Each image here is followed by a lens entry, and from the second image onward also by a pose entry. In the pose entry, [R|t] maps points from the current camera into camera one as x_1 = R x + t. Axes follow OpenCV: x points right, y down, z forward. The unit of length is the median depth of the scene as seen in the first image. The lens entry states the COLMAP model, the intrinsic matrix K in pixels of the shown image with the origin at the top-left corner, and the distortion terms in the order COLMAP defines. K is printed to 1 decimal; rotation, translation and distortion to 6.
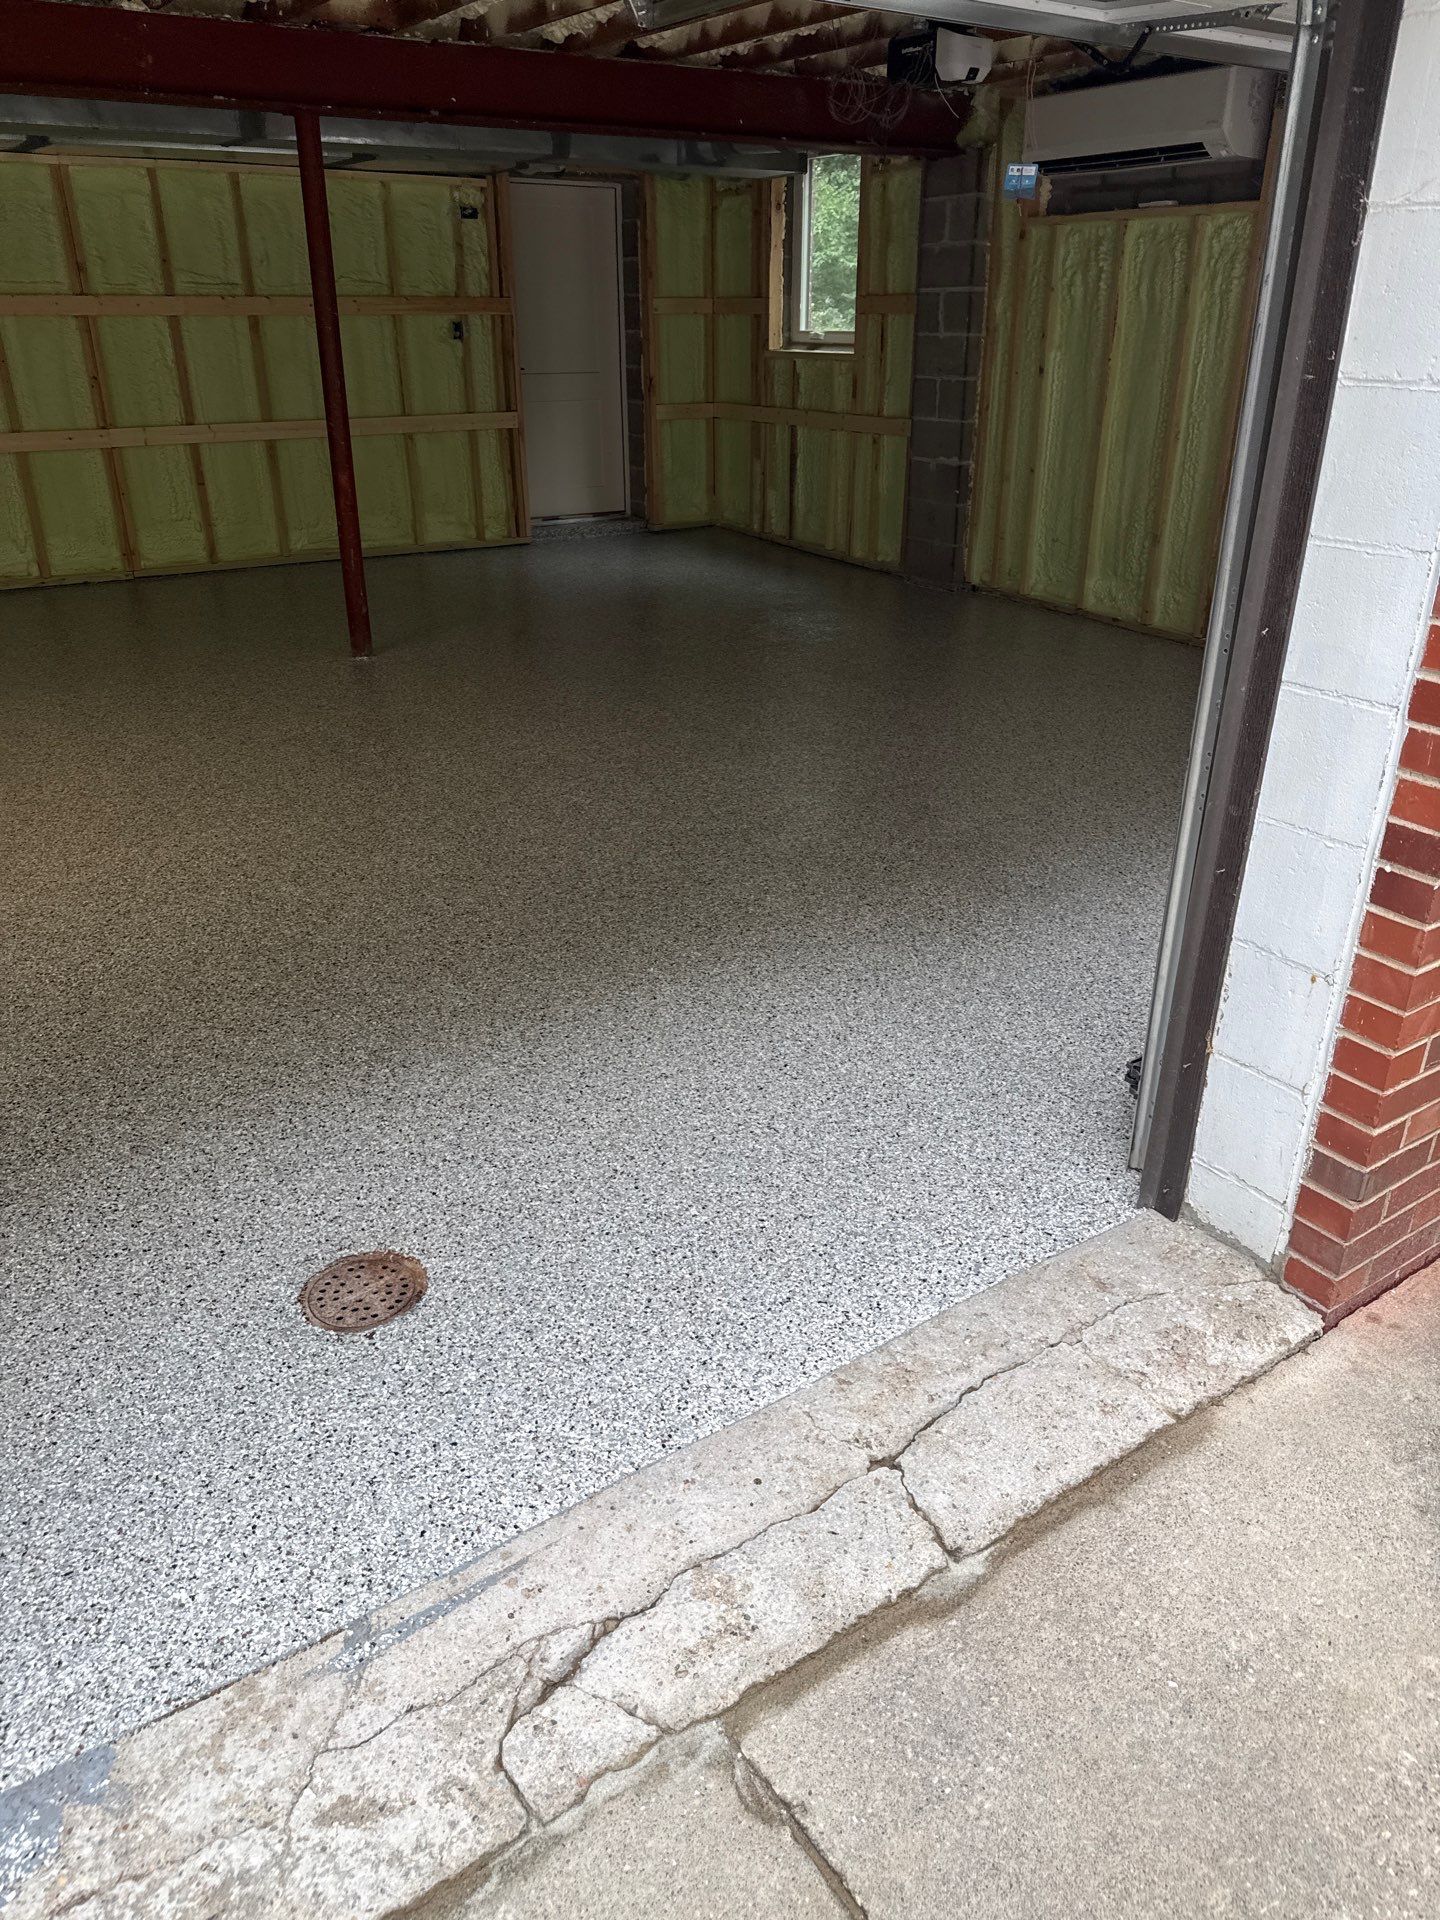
lens RADIAL K [[1342.6, 0, 731.7], [0, 1342.6, 969.1], [0, 0, 1]] dist [0.013419, -0.022763]
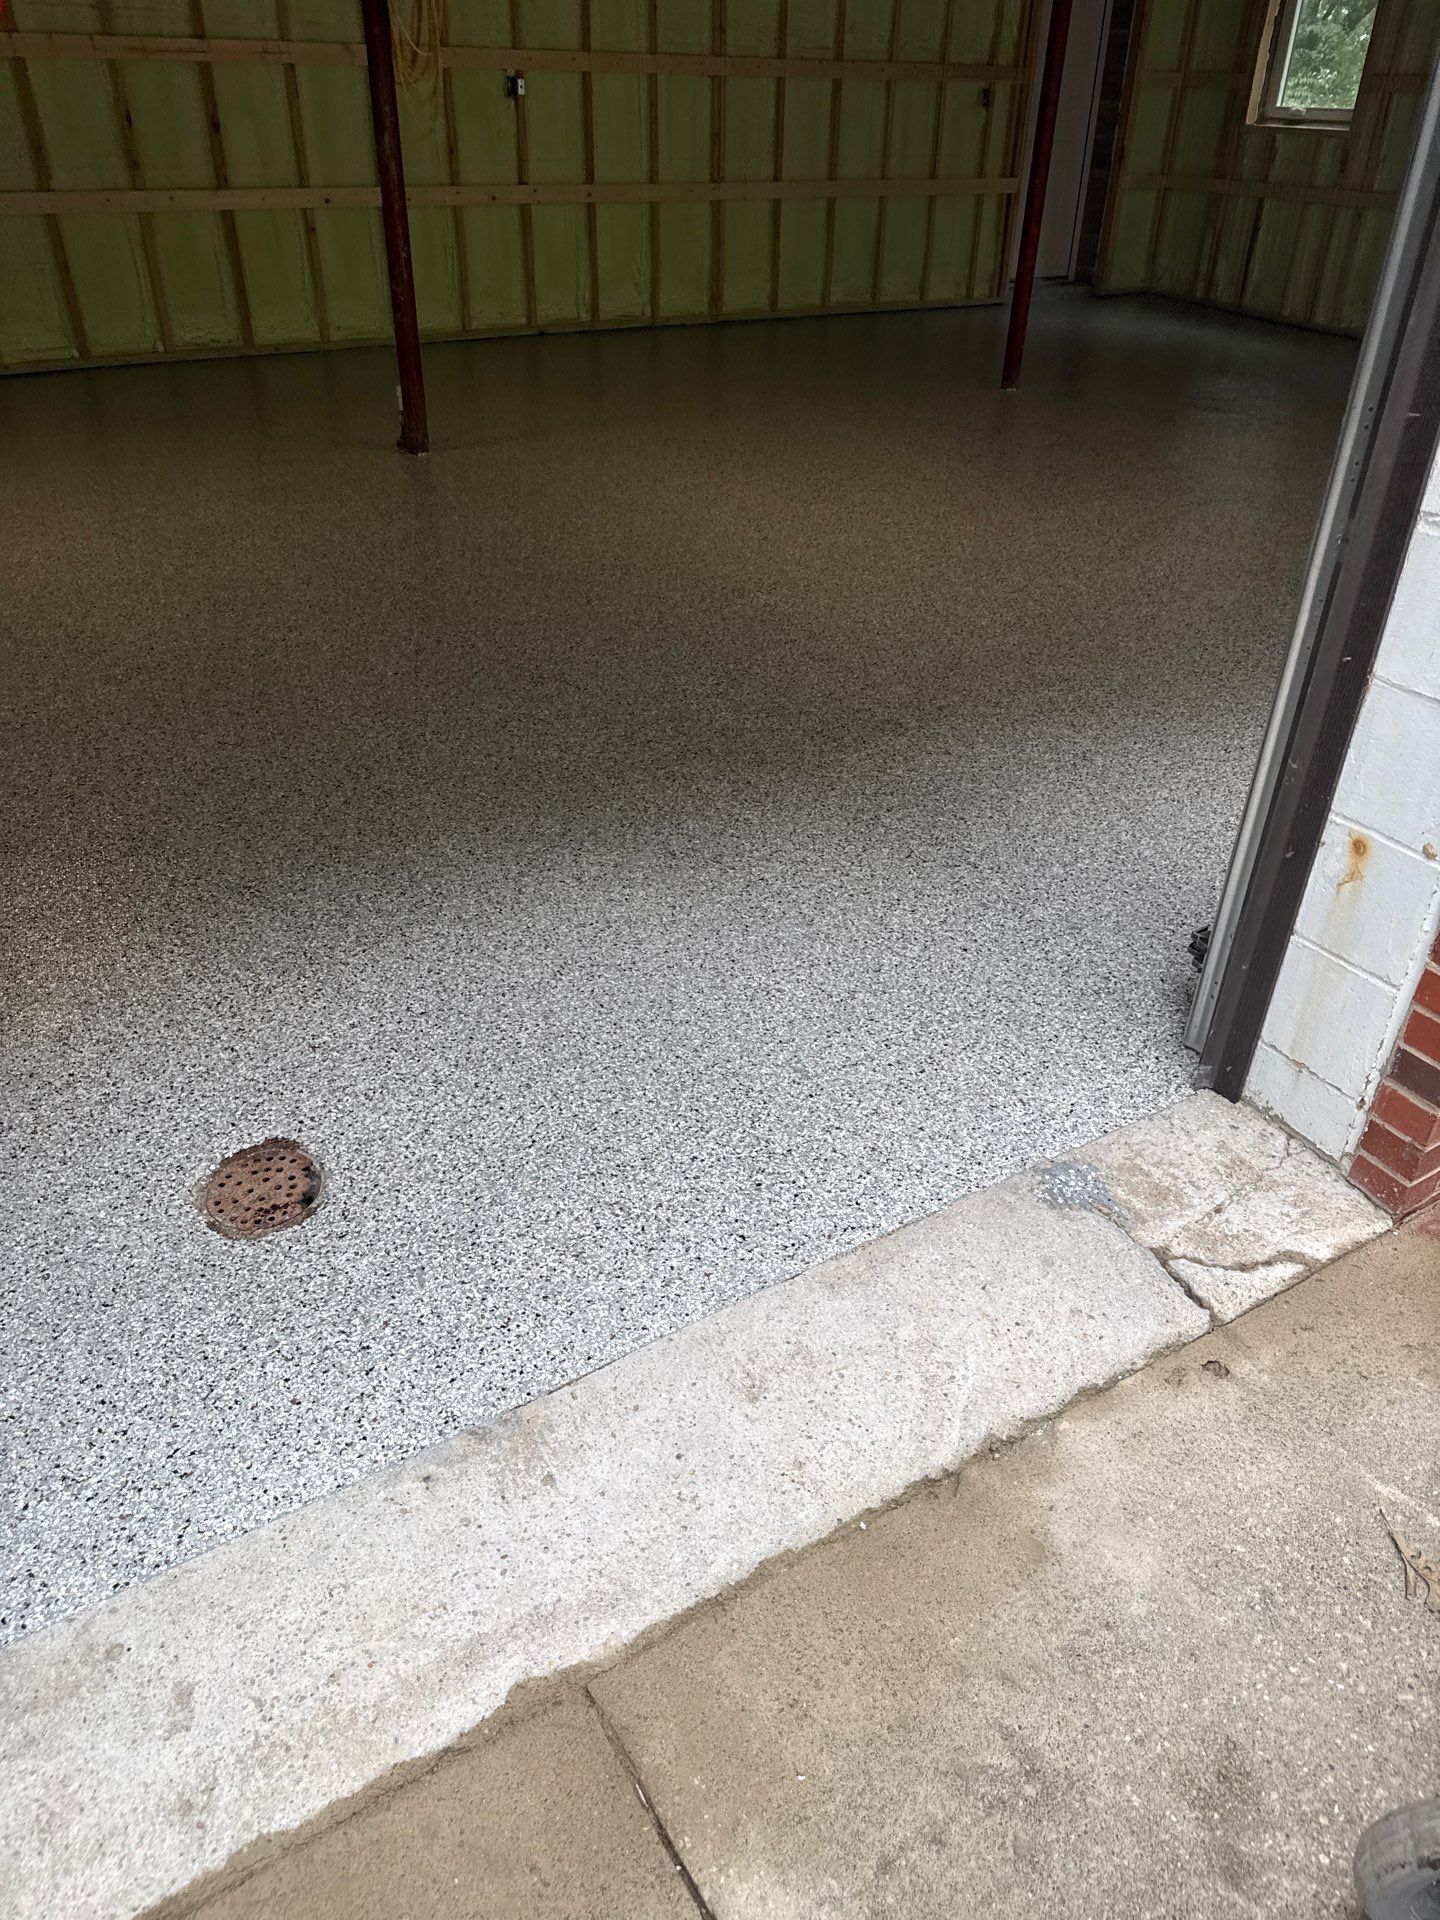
lens RADIAL K [[1335.9, 0, 729.4], [0, 1335.9, 975.4], [0, 0, 1]] dist [-0.004528, -0.002856]
pose [[0.998671, 0.043283, -0.027982, -1.248782], [-0.039010, 0.989598, 0.138469, 0.346797], [0.033685, -0.137193, 0.989971, -0.690436]]
